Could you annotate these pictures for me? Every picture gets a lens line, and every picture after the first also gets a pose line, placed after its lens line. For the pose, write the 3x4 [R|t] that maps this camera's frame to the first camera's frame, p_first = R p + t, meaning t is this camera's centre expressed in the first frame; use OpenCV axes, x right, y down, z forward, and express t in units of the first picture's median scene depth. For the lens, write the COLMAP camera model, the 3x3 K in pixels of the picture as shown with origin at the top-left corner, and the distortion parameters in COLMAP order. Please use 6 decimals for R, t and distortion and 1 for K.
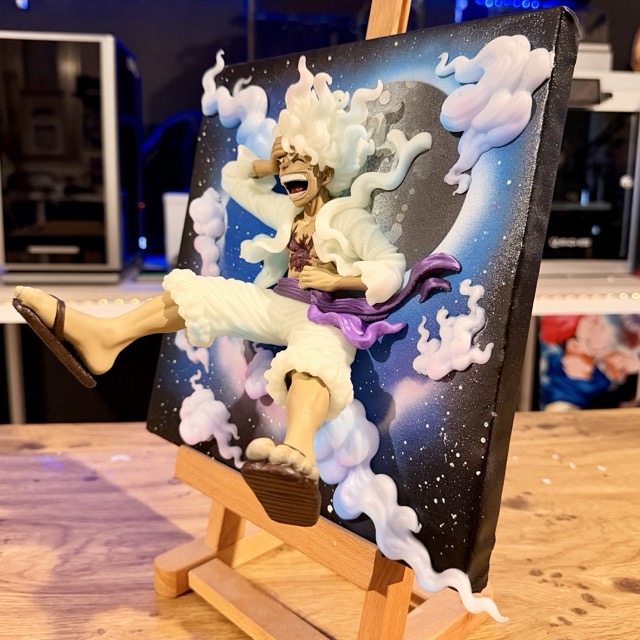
lens RADIAL K [[645.2, 0, 320.2], [0, 645.2, 281.2], [0, 0, 1]] dist [0.202201, -0.631019]
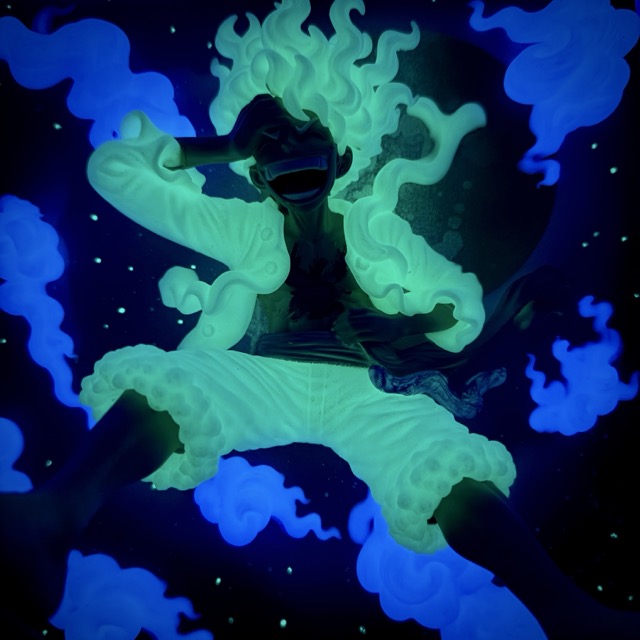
lens RADIAL K [[618.2, 0, 320.0], [0, 618.2, 320.0], [0, 0, 1]] dist [0.186203, -0.530689]
pose [[0.744713, -0.135253, 0.653536, -0.472413], [0.122942, 0.990293, 0.064853, -0.058998], [-0.655964, 0.032050, 0.754112, 0.620574]]
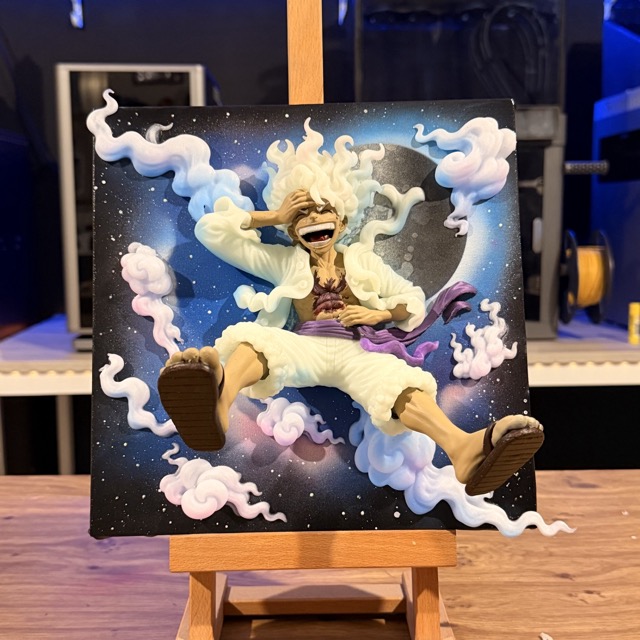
lens RADIAL K [[896.0, 0, 320.0], [0, 896.0, 320.0], [0, 0, 1]] dist [0.163586, -0.392216]
pose [[0.713279, -0.099427, 0.693792, -1.220467], [0.136732, 0.990607, 0.001390, -0.008390], [-0.687414, 0.093872, 0.720174, -0.073132]]
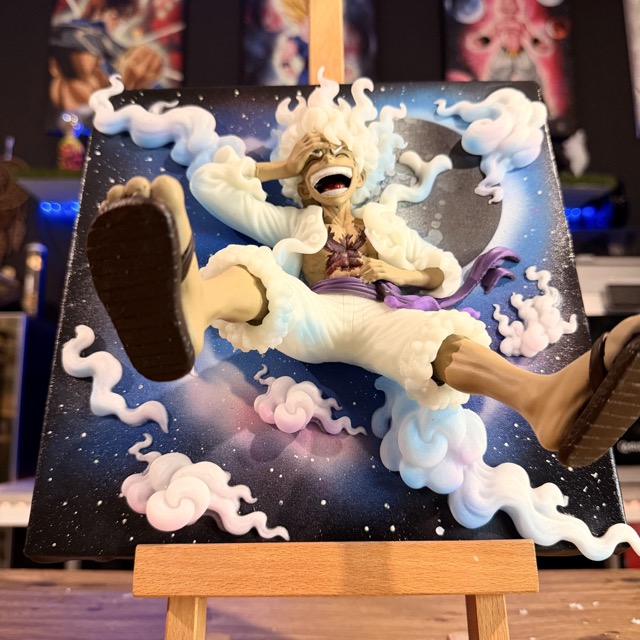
lens RADIAL K [[618.2, 0, 320.0], [0, 618.2, 320.0], [0, 0, 1]] dist [0.186203, -0.530689]
pose [[0.720059, 0.098108, 0.686943, -0.719996], [0.129346, 0.953628, -0.271778, 0.311187], [-0.681752, 0.284550, 0.673978, 0.528162]]
